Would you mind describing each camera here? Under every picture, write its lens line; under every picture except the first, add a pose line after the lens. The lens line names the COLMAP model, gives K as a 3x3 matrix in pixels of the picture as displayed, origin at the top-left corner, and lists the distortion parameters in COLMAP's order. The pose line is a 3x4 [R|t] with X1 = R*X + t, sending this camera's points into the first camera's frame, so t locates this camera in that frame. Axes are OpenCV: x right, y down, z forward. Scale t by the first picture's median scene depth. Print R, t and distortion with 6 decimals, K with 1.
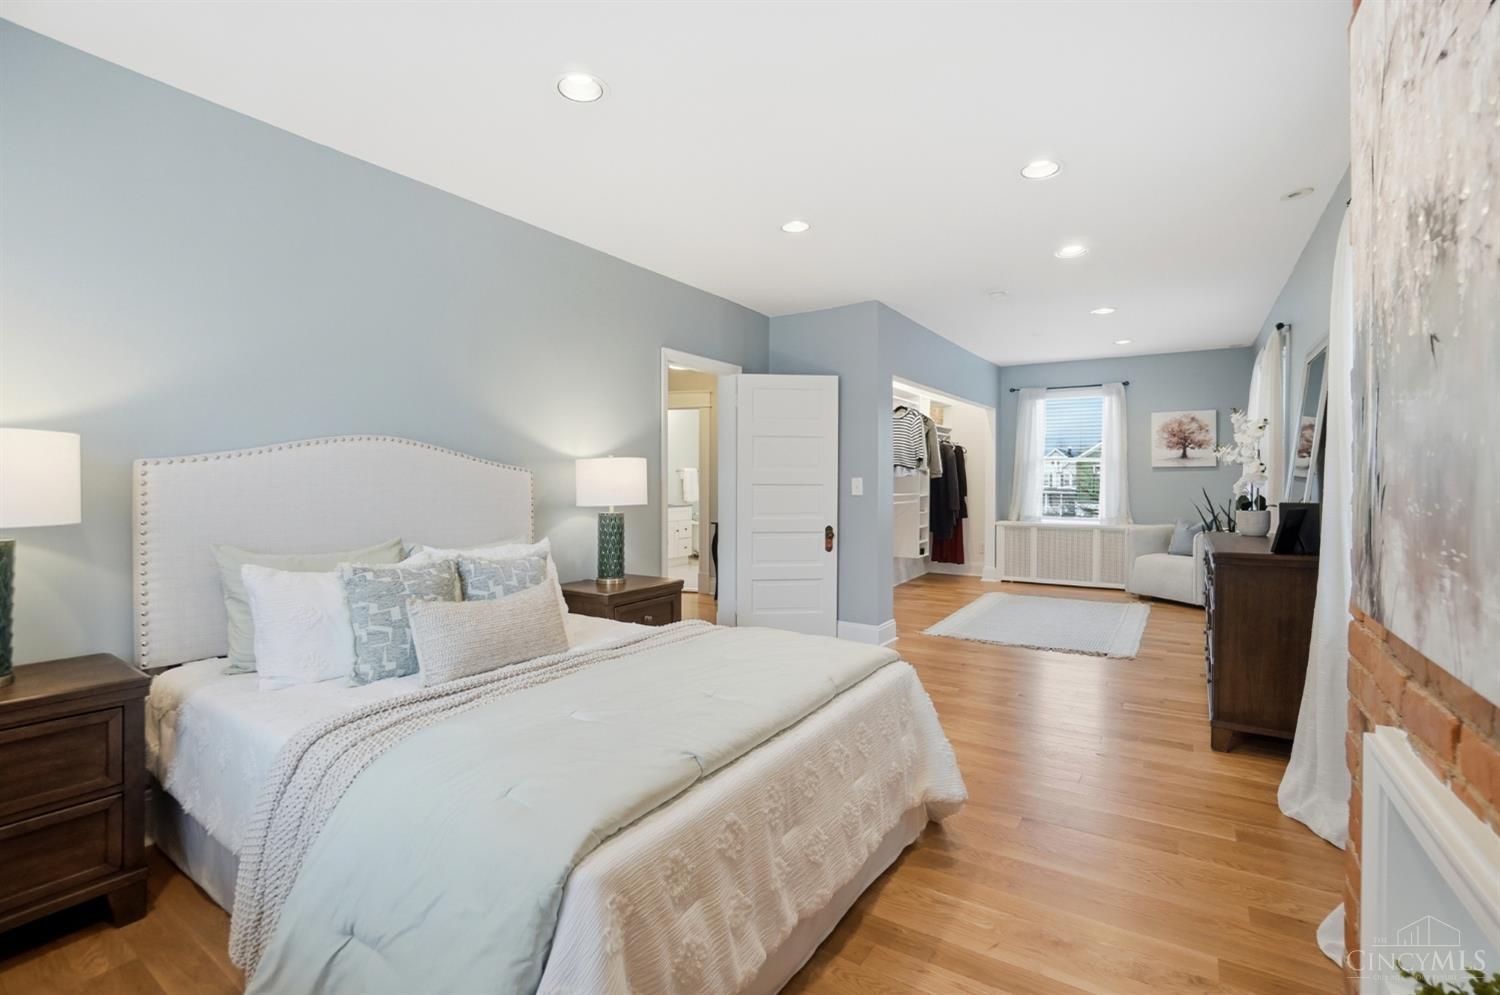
lens RADIAL K [[658.8, 0, 738.0], [0, 658.8, 493.0], [0, 0, 1]] dist [-0.053818, 0.020528]
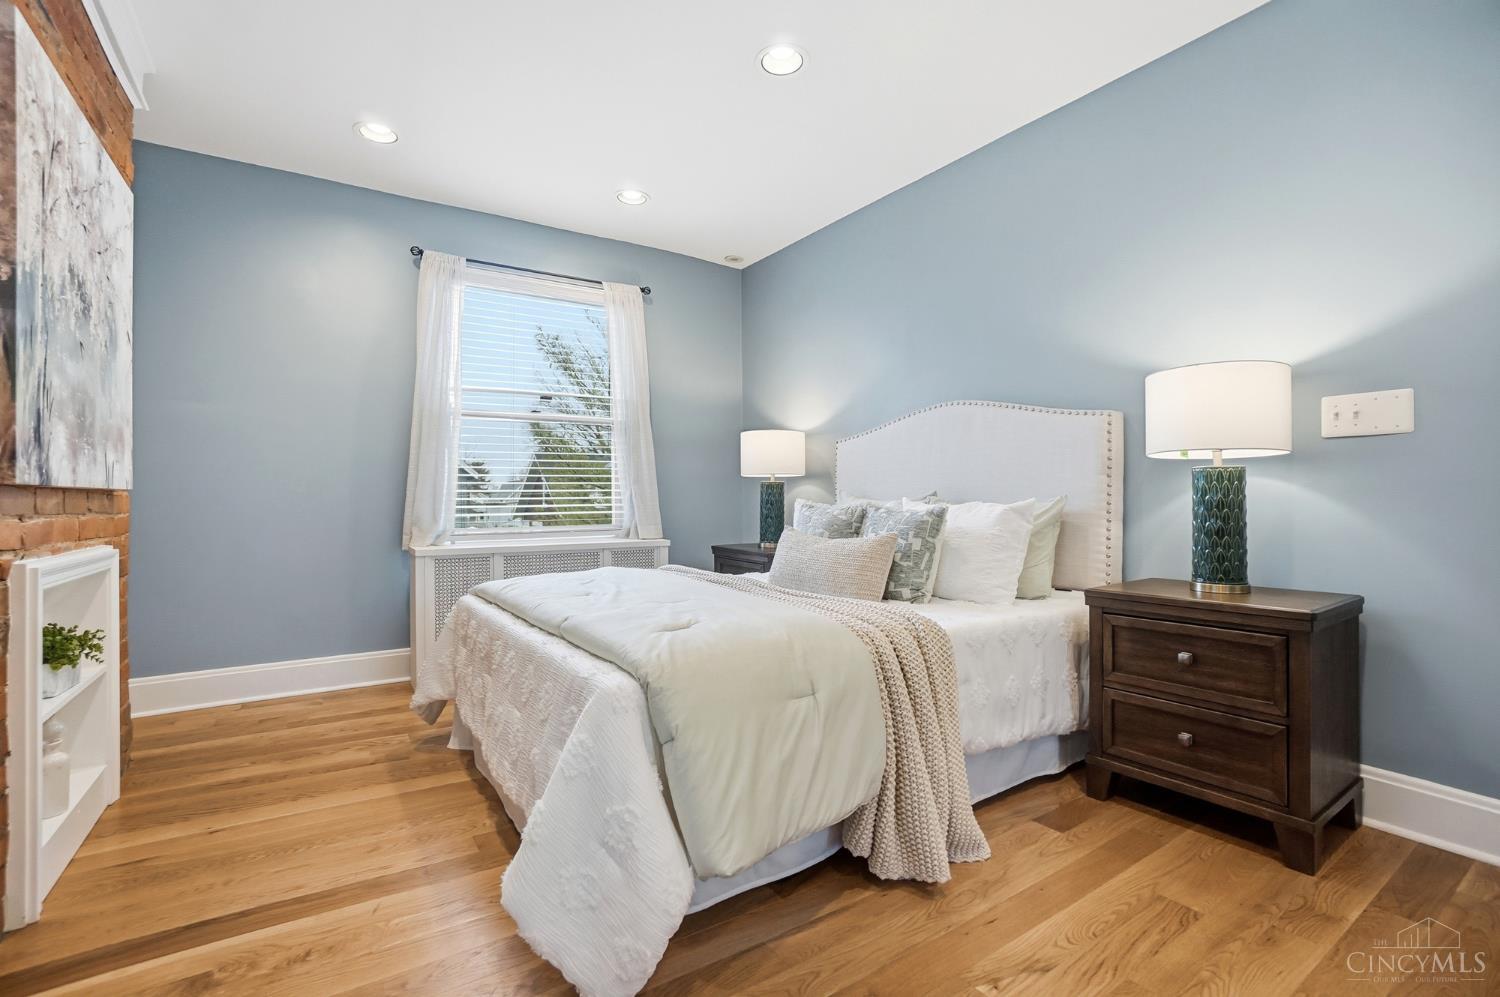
lens RADIAL K [[658.8, 0, 738.0], [0, 658.8, 494.0], [0, 0, 1]] dist [-0.053818, 0.020528]
pose [[-0.373223, -0.001455, -0.927741, 1.735308], [-0.007097, 0.999974, 0.001287, 0.201905], [0.927715, 0.007064, -0.373223, 3.003164]]
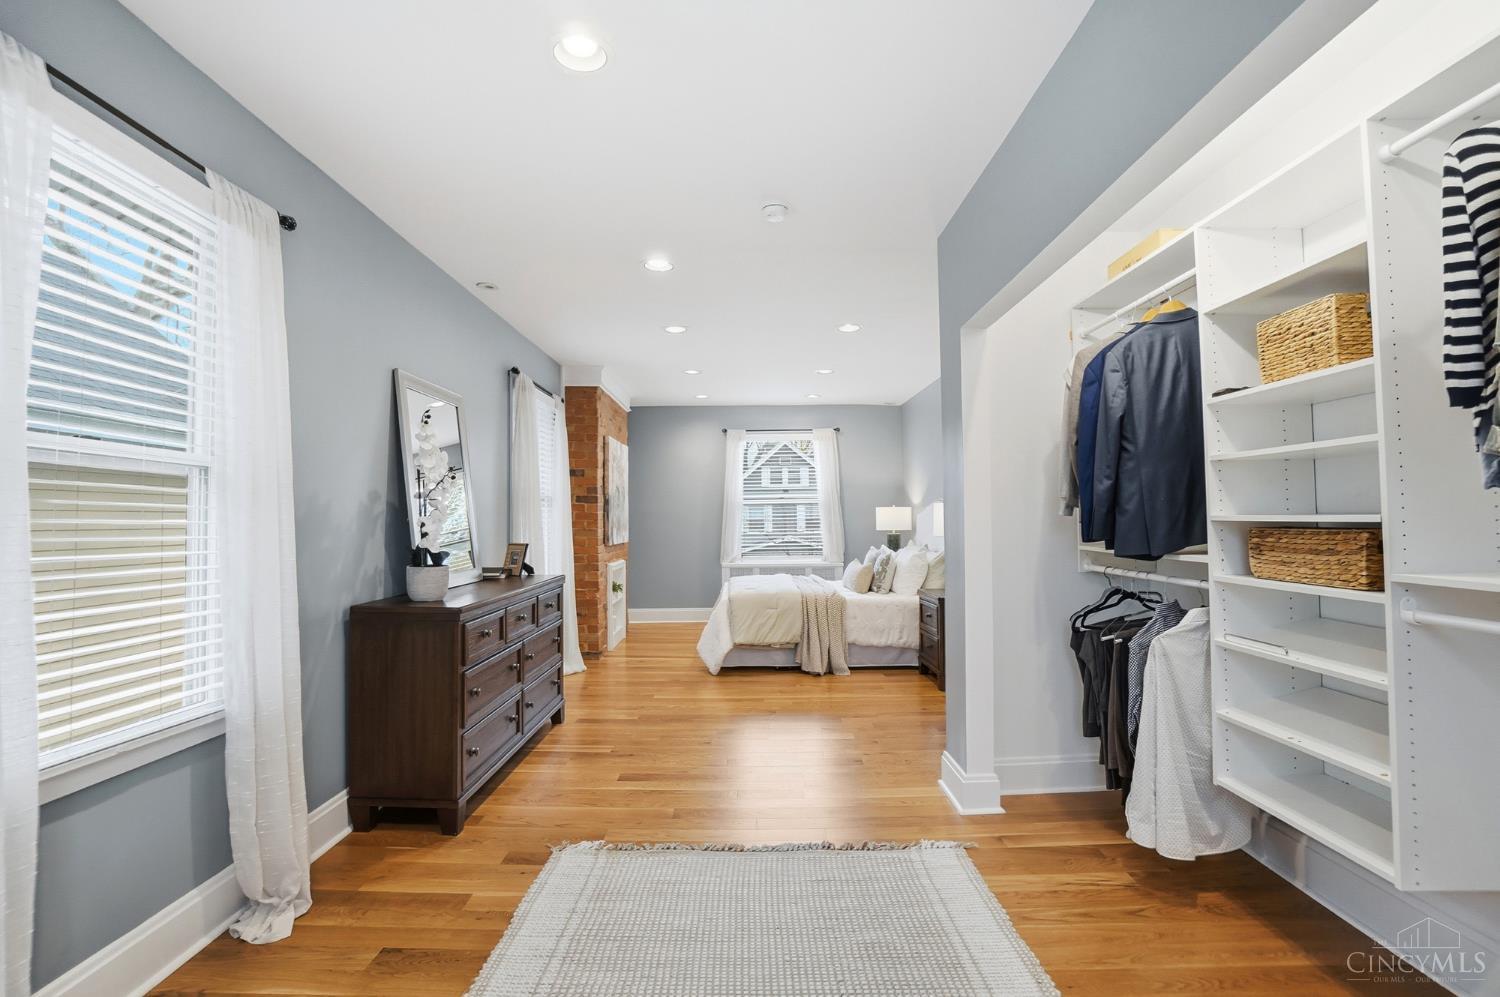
lens RADIAL K [[658.8, 0, 738.0], [0, 658.8, 494.0], [0, 0, 1]] dist [-0.053818, 0.020528]
pose [[-0.828195, -0.011602, -0.560320, 3.352945], [0.004903, 0.999597, -0.027945, -0.084157], [0.560419, -0.025892, -0.827805, 6.515012]]
